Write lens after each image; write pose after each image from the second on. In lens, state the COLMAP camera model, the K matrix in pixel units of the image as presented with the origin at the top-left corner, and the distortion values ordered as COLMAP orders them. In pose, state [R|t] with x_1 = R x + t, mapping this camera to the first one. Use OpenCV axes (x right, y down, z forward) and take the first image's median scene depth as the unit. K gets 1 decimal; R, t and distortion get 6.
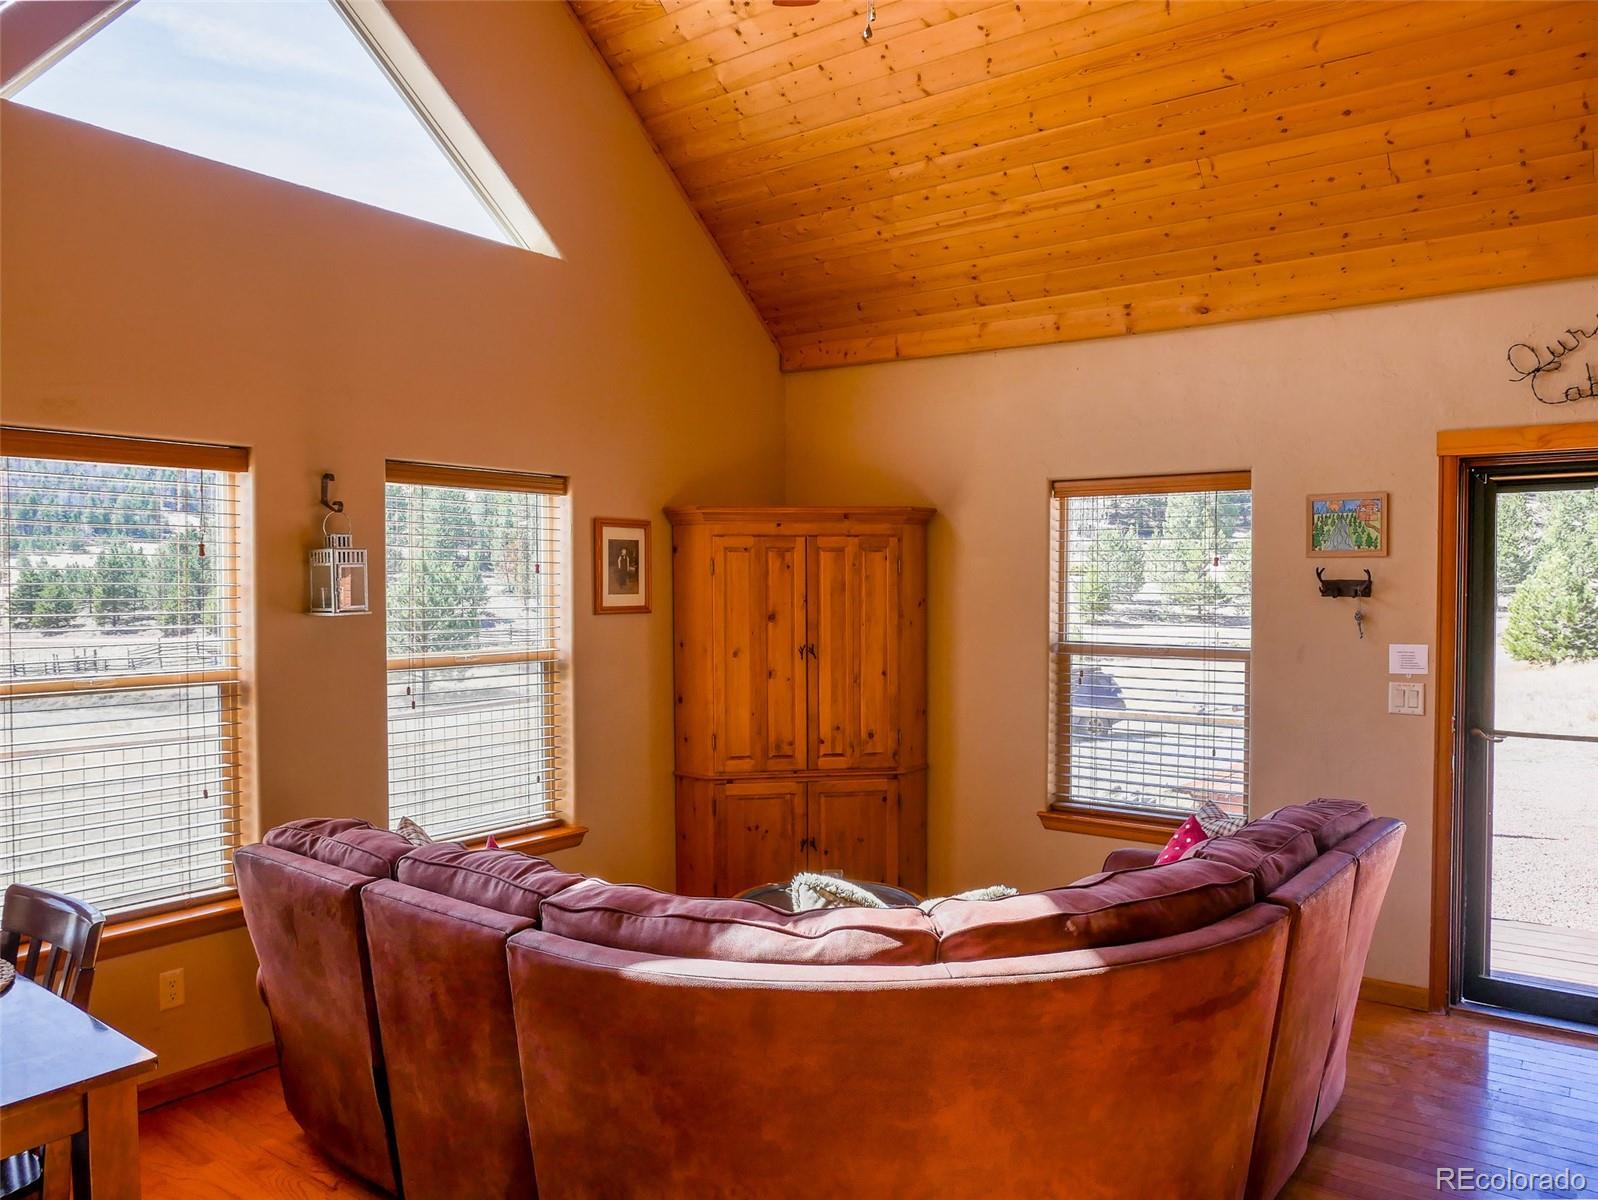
lens RADIAL K [[1154.1, 0, 798.2], [0, 1154.1, 599.2], [0, 0, 1]] dist [-0.050708, 0.019460]
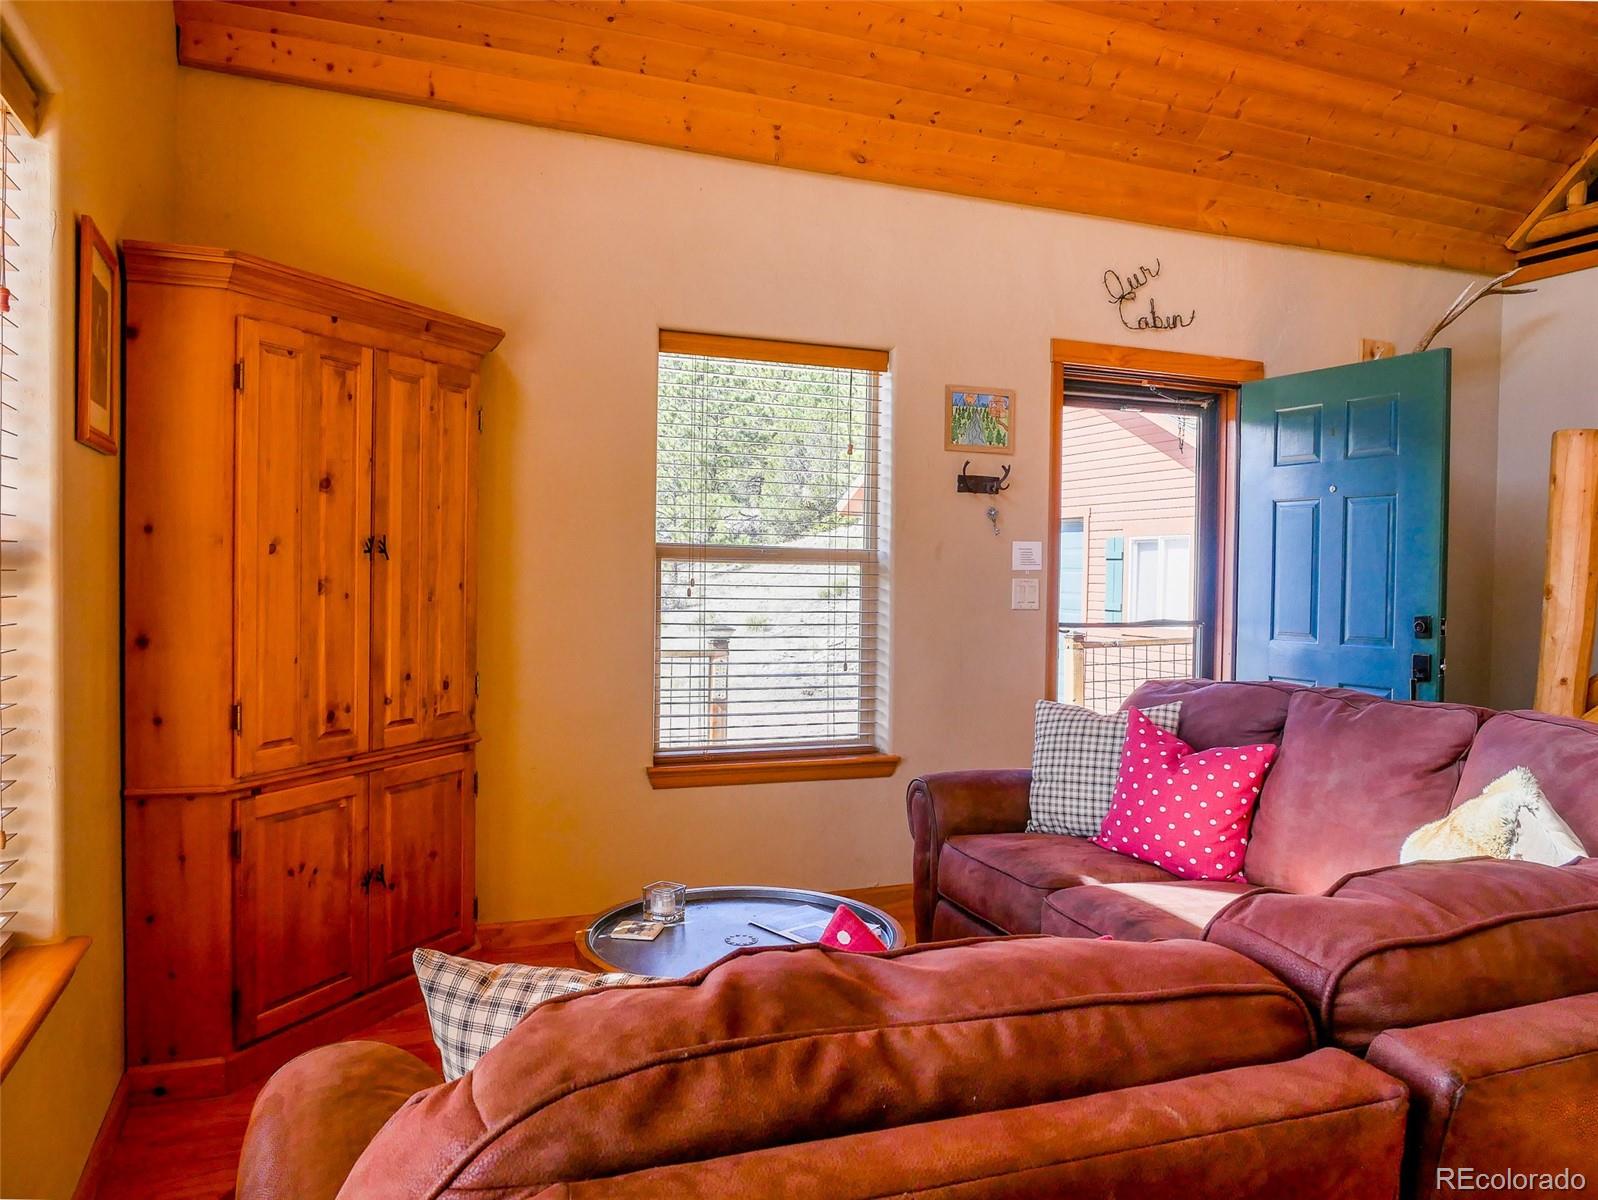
lens RADIAL K [[1154.1, 0, 794.6], [0, 1154.1, 599.9], [0, 0, 1]] dist [-0.050708, 0.019460]
pose [[0.519135, -0.012684, 0.854598, -0.376815], [-0.002187, 0.999867, 0.016169, 0.062098], [-0.854689, -0.010262, 0.519038, 0.521196]]
